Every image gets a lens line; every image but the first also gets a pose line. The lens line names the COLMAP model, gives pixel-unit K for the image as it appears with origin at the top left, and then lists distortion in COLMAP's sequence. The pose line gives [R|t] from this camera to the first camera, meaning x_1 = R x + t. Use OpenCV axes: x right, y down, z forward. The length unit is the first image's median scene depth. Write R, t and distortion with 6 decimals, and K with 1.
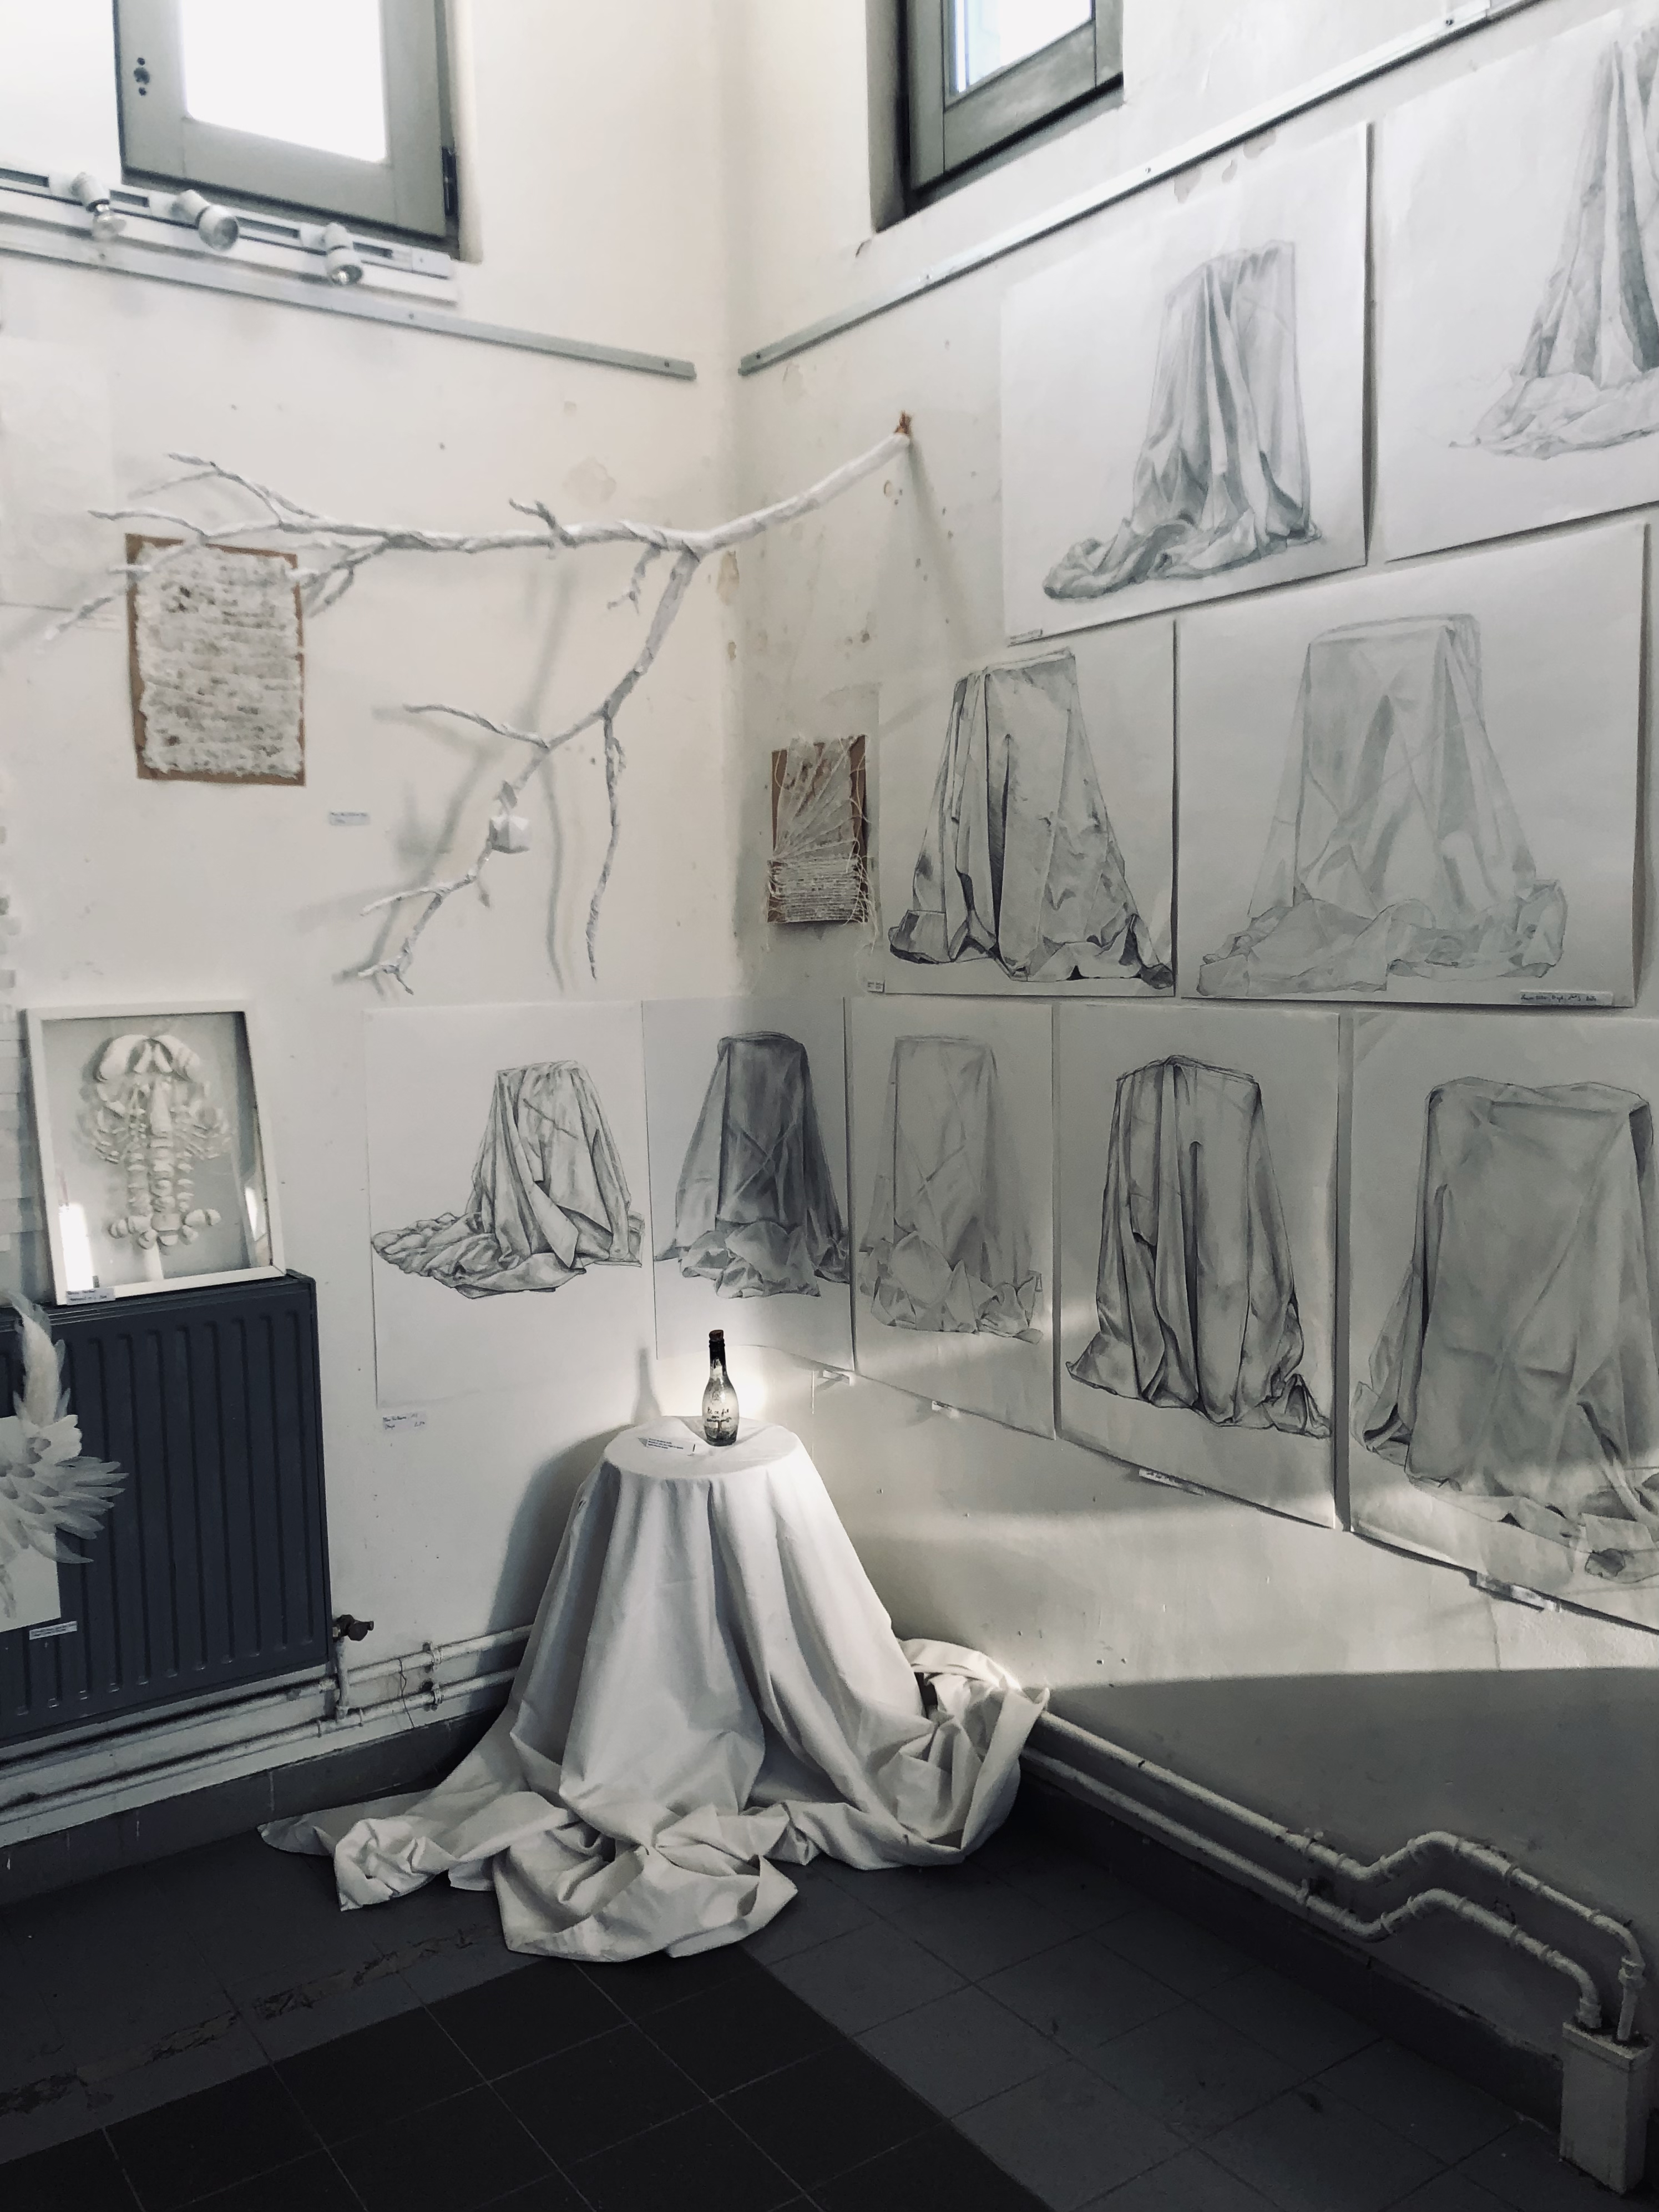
lens RADIAL K [[1820.4, 0, 834.1], [0, 1820.4, 1115.0], [0, 0, 1]] dist [0.051506, -0.081355]
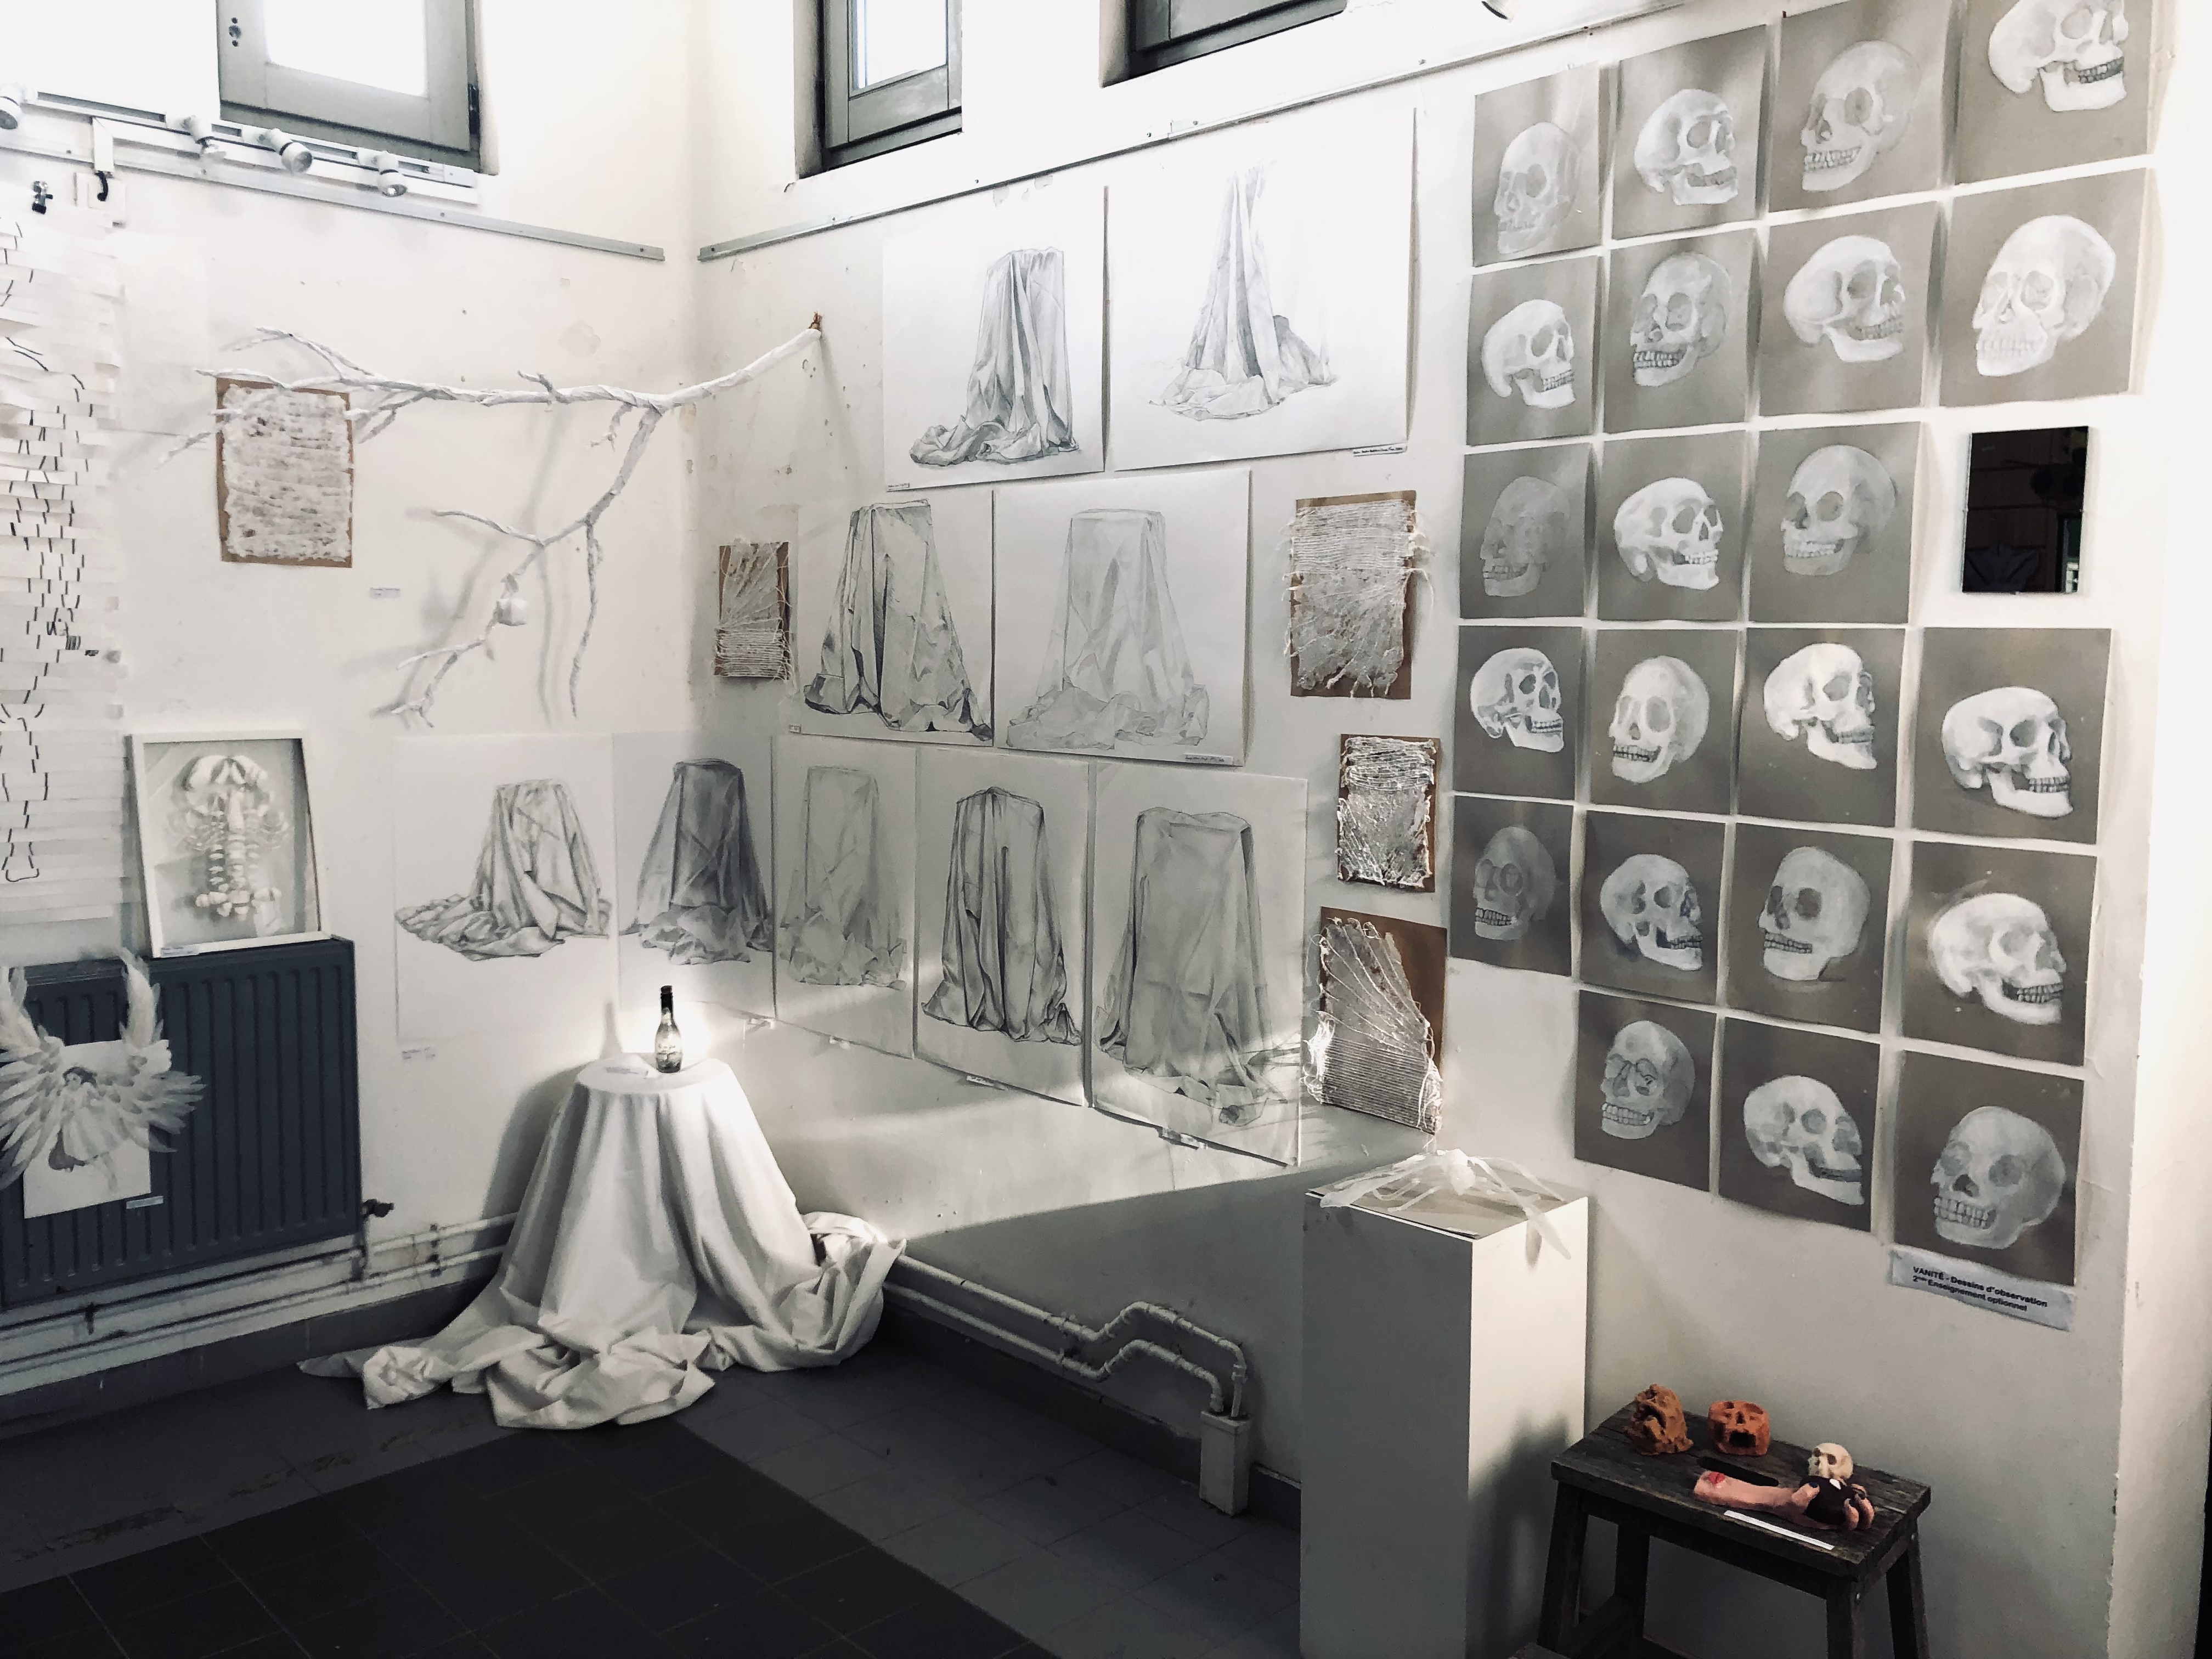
lens RADIAL K [[1820.5, 0, 1106.7], [0, 1820.5, 811.2], [0, 0, 1]] dist [0.051506, -0.081355]
pose [[0.988312, 0.017317, 0.151460, 0.054537], [-0.016231, 0.999833, -0.008402, -0.002572], [-0.151581, 0.005845, 0.988428, -0.408684]]
